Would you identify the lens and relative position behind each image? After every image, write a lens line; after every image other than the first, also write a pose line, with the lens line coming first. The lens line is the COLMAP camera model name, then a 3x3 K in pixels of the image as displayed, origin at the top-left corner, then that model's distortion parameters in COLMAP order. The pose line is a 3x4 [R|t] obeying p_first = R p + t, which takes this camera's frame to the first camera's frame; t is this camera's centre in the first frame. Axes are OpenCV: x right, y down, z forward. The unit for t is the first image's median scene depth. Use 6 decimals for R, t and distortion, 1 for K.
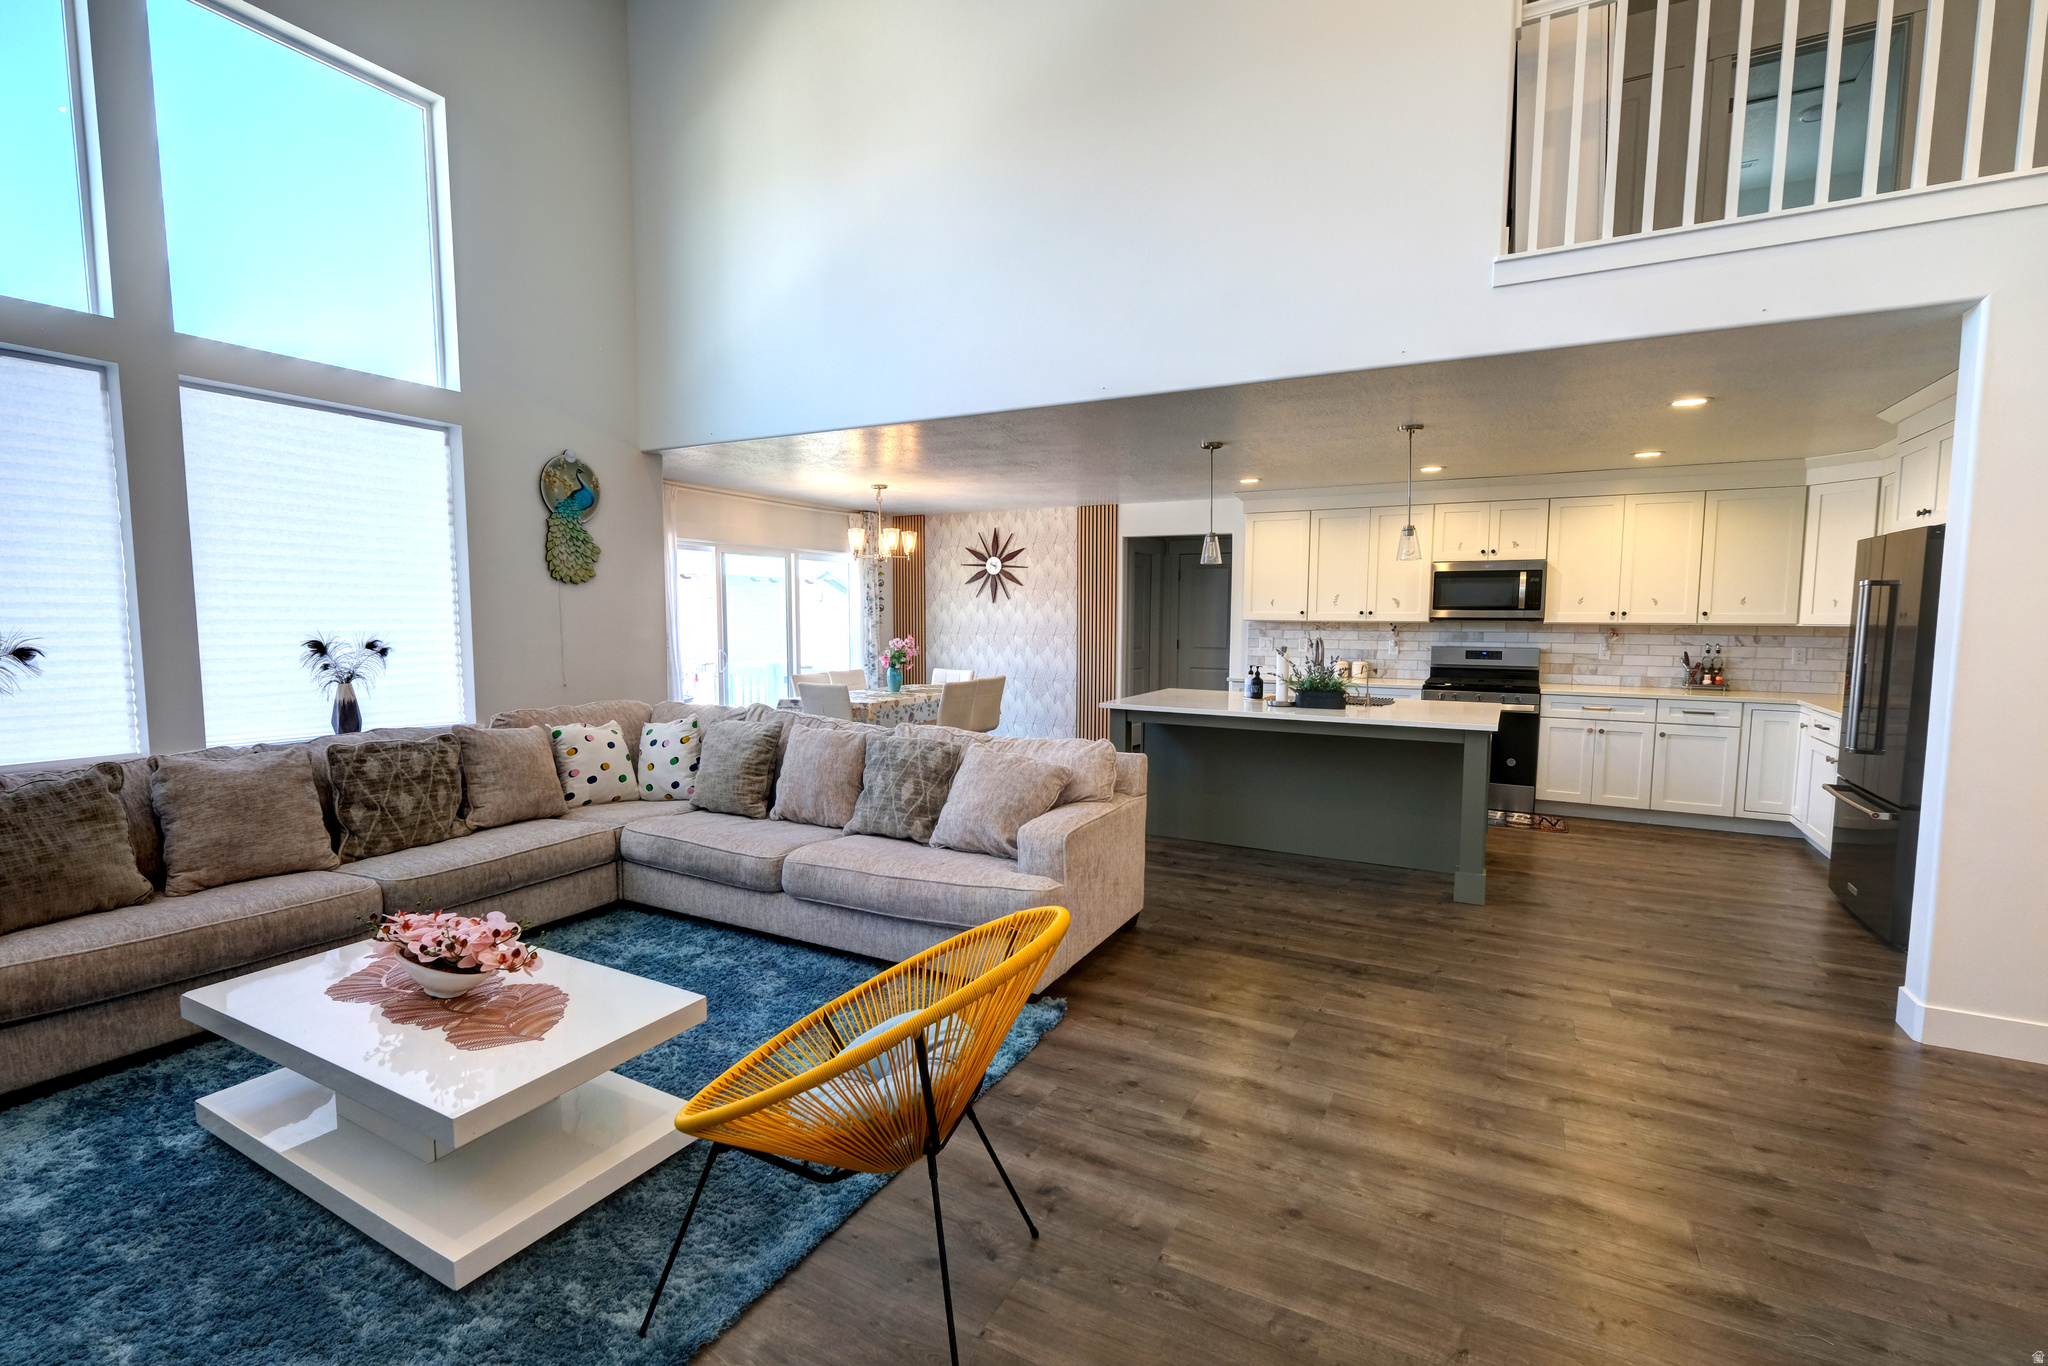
lens RADIAL K [[909.4, 0, 1000.3], [0, 909.4, 696.0], [0, 0, 1]] dist [0.003045, -0.000093]
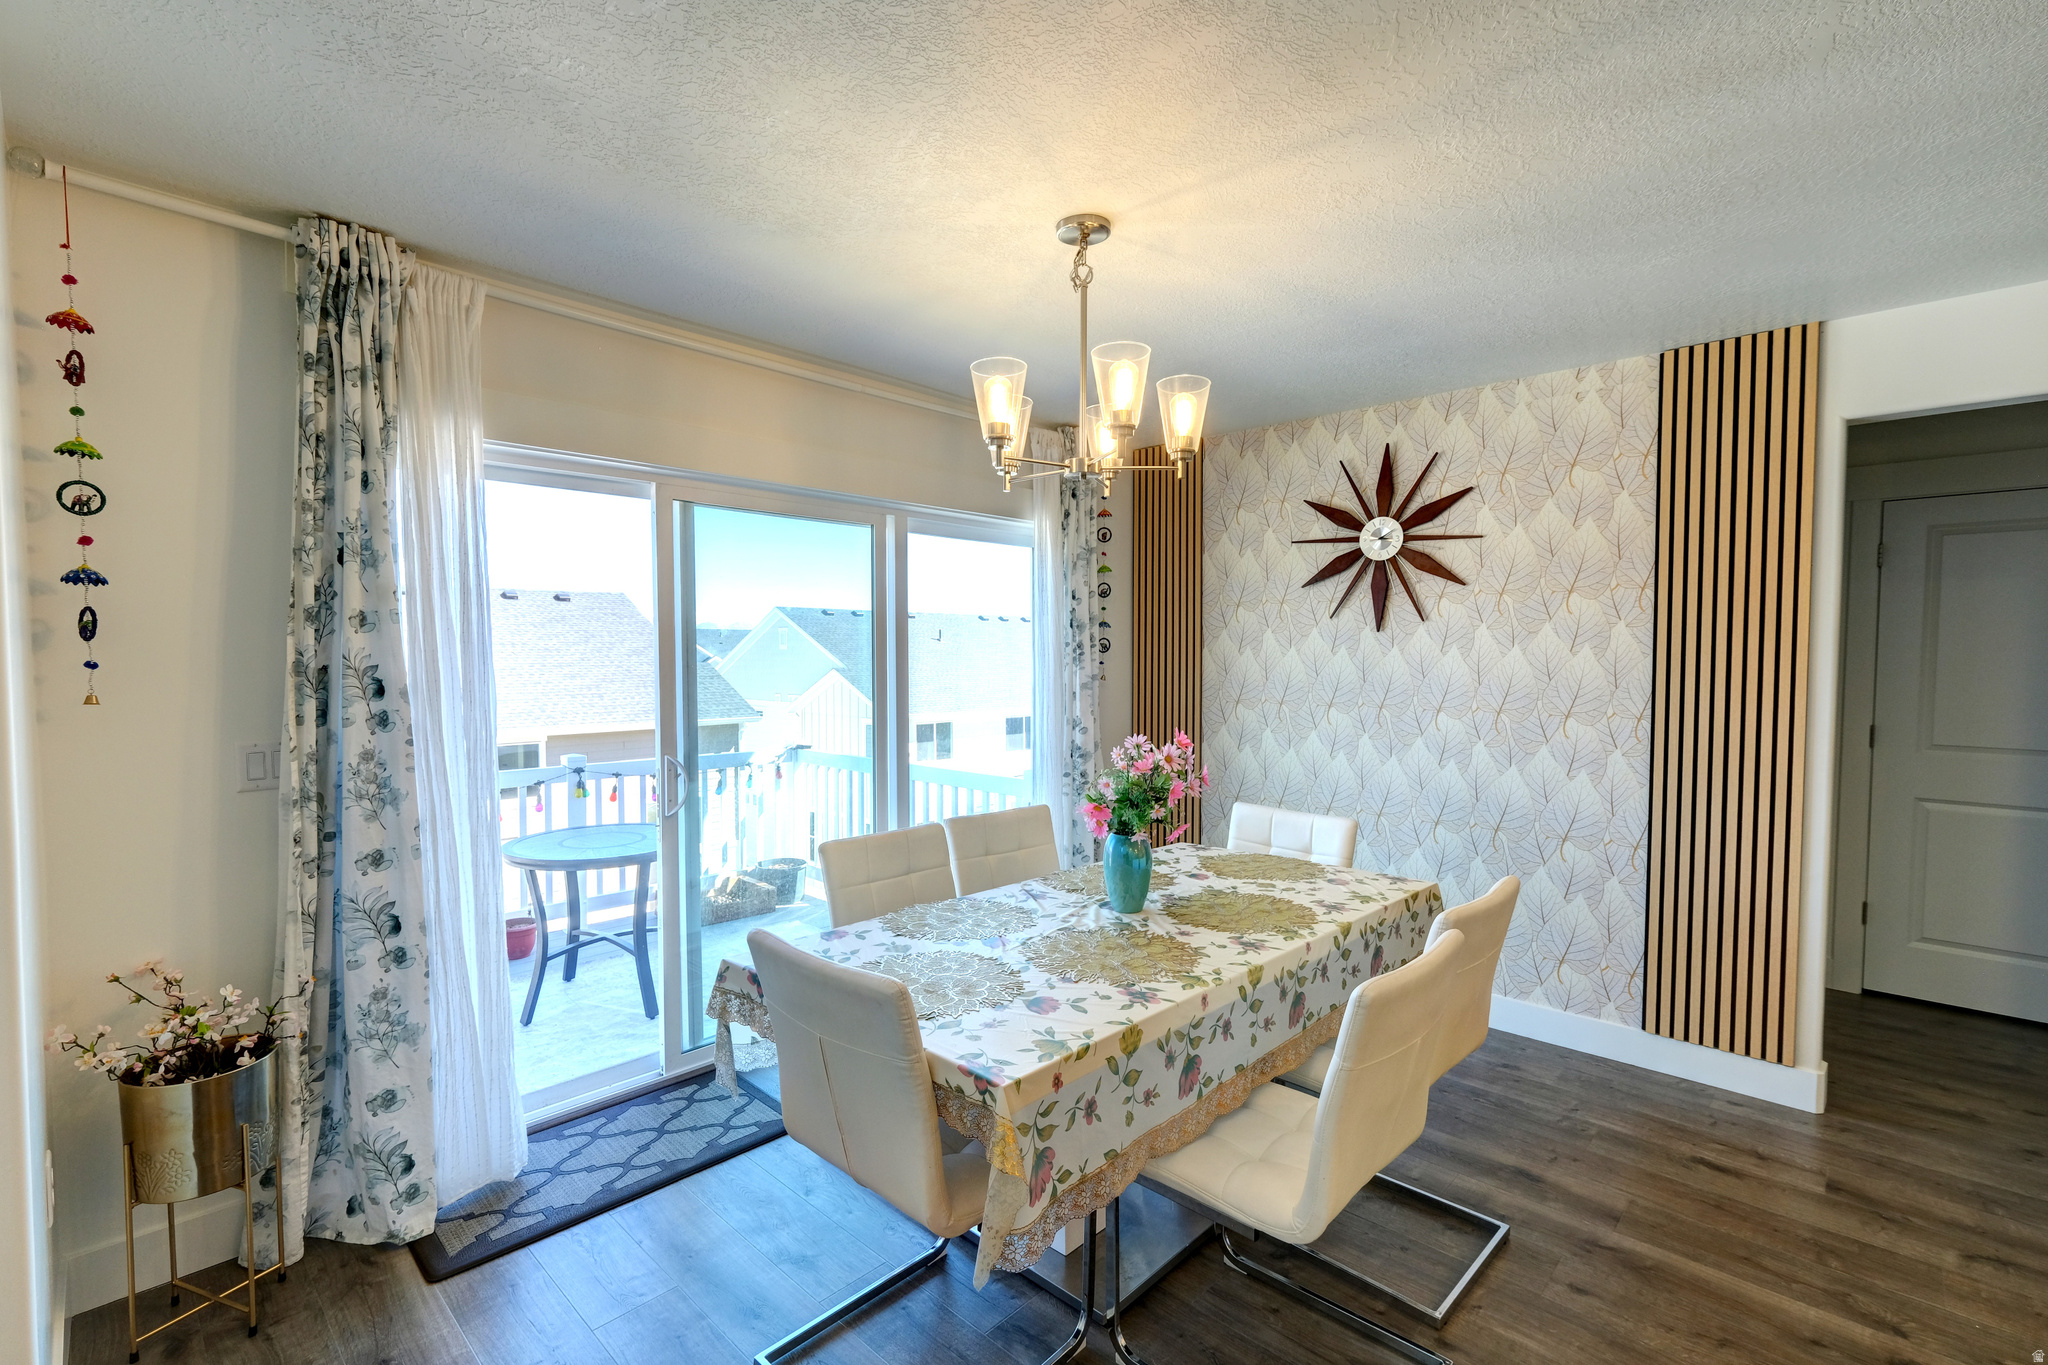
lens RADIAL K [[909.4, 0, 1000.3], [0, 909.4, 695.5], [0, 0, 1]] dist [0.003045, -0.000093]
pose [[0.965340, 0.008339, -0.260862, -0.080374], [-0.020406, 0.998841, -0.043585, -0.065901], [0.260196, 0.047397, 0.964392, 0.711500]]
